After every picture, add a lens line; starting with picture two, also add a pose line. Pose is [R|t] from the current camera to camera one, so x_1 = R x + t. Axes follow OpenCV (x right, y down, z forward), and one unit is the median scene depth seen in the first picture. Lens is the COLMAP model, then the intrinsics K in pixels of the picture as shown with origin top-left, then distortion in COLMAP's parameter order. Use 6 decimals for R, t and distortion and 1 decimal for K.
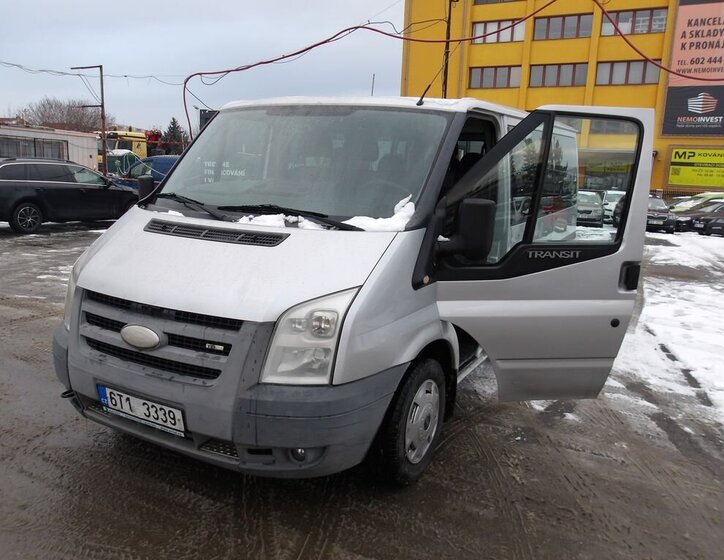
lens RADIAL K [[625.5, 0, 358.3], [0, 625.5, 276.6], [0, 0, 1]] dist [0.009736, 0.000516]
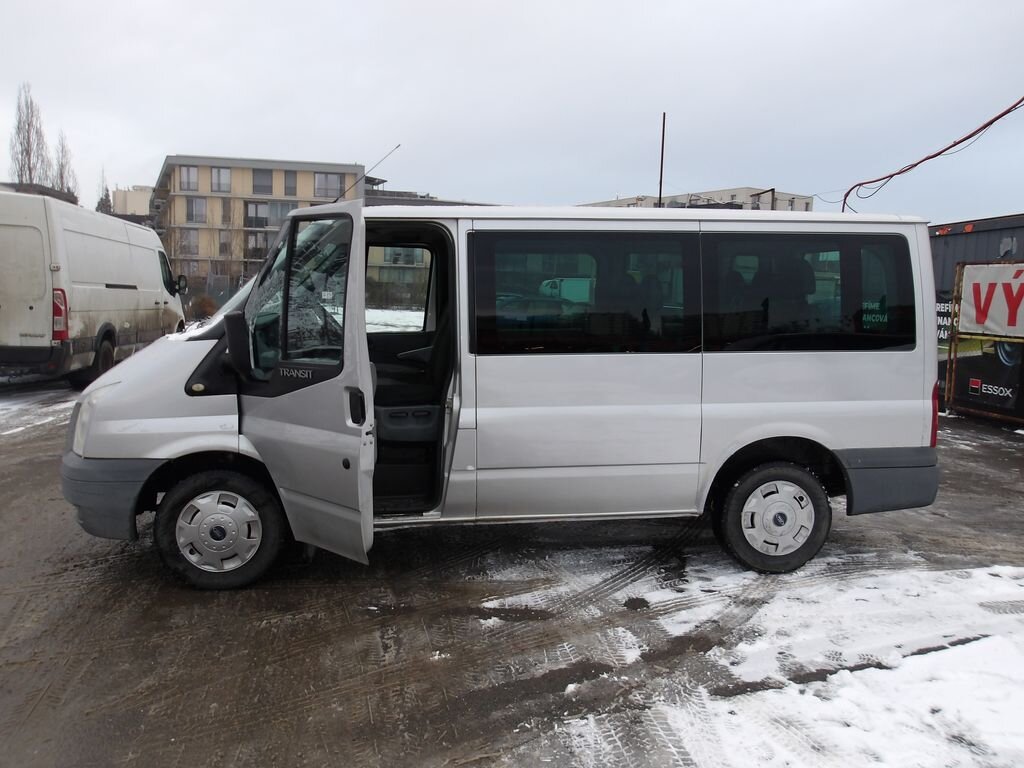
lens RADIAL K [[860.6, 0, 512.0], [0, 860.6, 384.0], [0, 0, 1]] dist [0.002774, -0.001464]
pose [[0.596655, 0.056225, -0.800526, 1.484060], [-0.137385, 0.989972, -0.032867, -0.023325], [0.790650, 0.129591, 0.598396, 0.516878]]
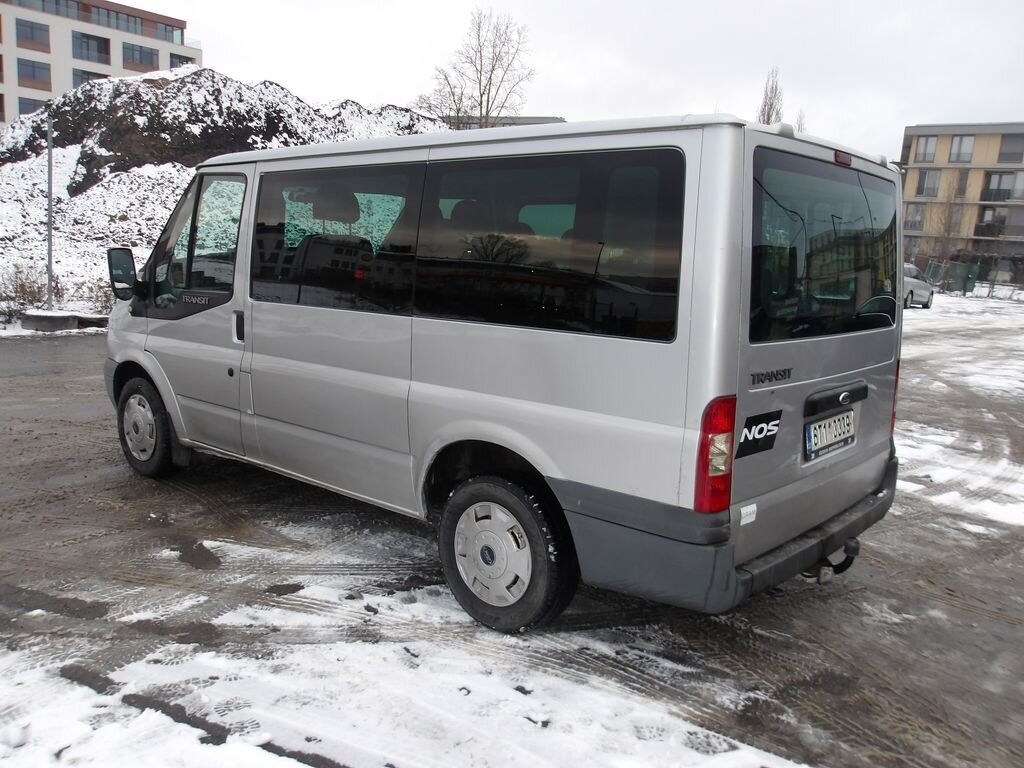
lens RADIAL K [[864.9, 0, 531.0], [0, 864.9, 385.7], [0, 0, 1]] dist [-0.007346, 0.003512]
pose [[-0.197210, 0.110476, -0.974117, 1.609406], [-0.232929, 0.959897, 0.156020, -0.295698], [0.952288, 0.257669, -0.163568, 2.002407]]
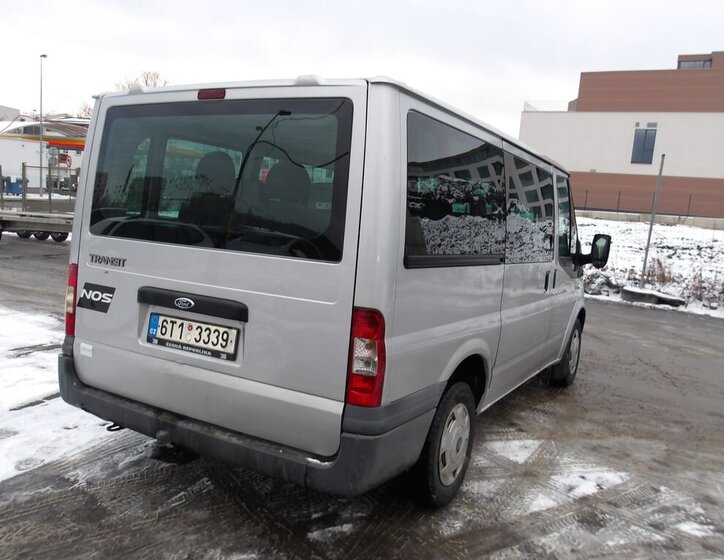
lens RADIAL K [[611.5, 0, 360.0], [0, 611.5, 288.3], [0, 0, 1]] dist [0.015798, -0.006099]
pose [[-0.993226, -0.116136, 0.003908, 0.218284], [-0.109830, 0.949217, 0.294829, -0.507111], [-0.037950, 0.292403, -0.955542, 3.021228]]
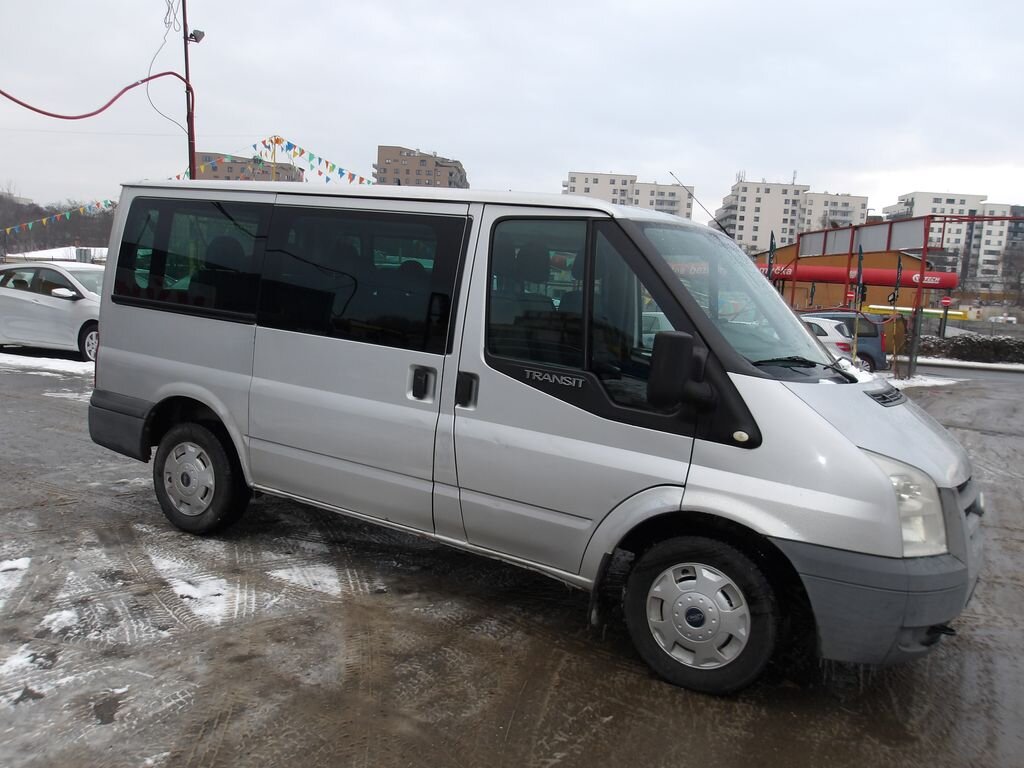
lens RADIAL K [[865.5, 0, 518.8], [0, 865.5, 385.1], [0, 0, 1]] dist [0.001718, 0.006260]
pose [[0.020230, -0.153501, 0.987941, -1.479517], [0.101203, 0.983383, 0.150720, -0.323184], [-0.994660, 0.096934, 0.035429, 1.452408]]
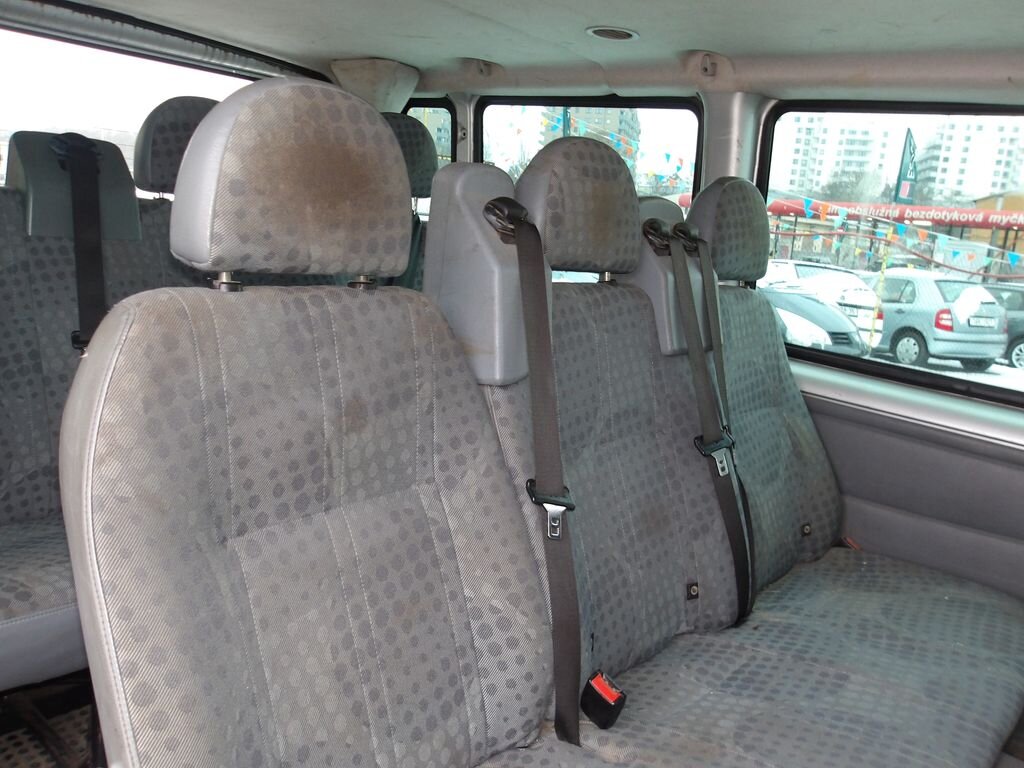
lens RADIAL K [[848.0, 0, 515.6], [0, 848.0, 385.8], [0, 0, 1]] dist [0.016649, 0.002330]
pose [[0.213566, -0.215448, 0.952876, -0.160362], [0.083453, 0.975837, 0.201935, -0.293862], [-0.973358, 0.036394, 0.226385, 1.633713]]
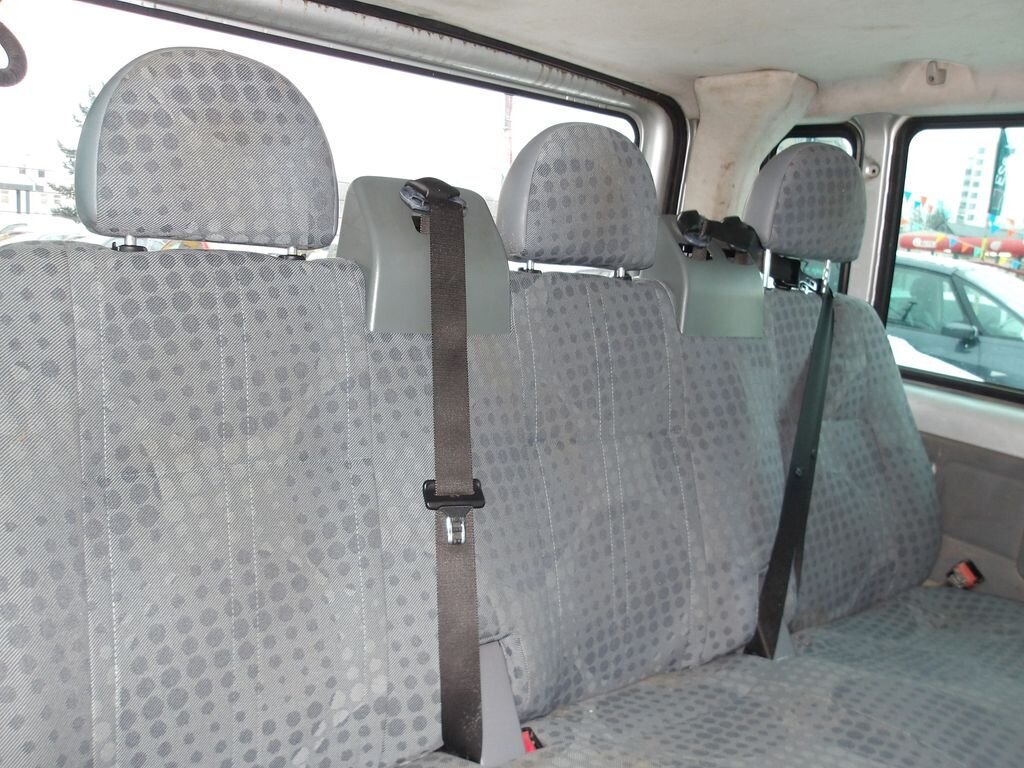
lens RADIAL K [[848.0, 0, 515.6], [0, 848.0, 385.8], [0, 0, 1]] dist [0.016649, 0.002330]
pose [[0.419463, -0.157739, 0.893962, 0.003135], [0.081900, 0.987347, 0.135788, -0.322358], [-0.904070, 0.016258, 0.427075, 1.832963]]
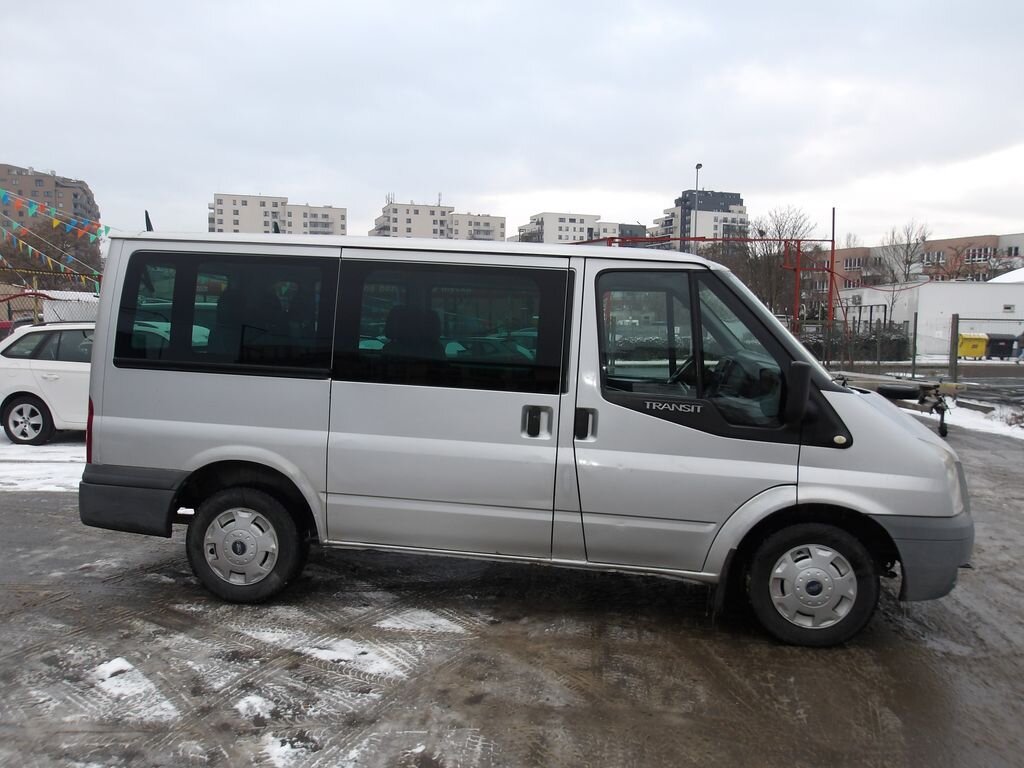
lens RADIAL K [[860.6, 0, 512.0], [0, 860.6, 384.0], [0, 0, 1]] dist [0.002774, -0.001464]
pose [[-0.366323, -0.116759, 0.923133, -1.477866], [0.122869, 0.977339, 0.172372, -0.453390], [-0.922340, 0.176568, -0.343675, 2.150302]]
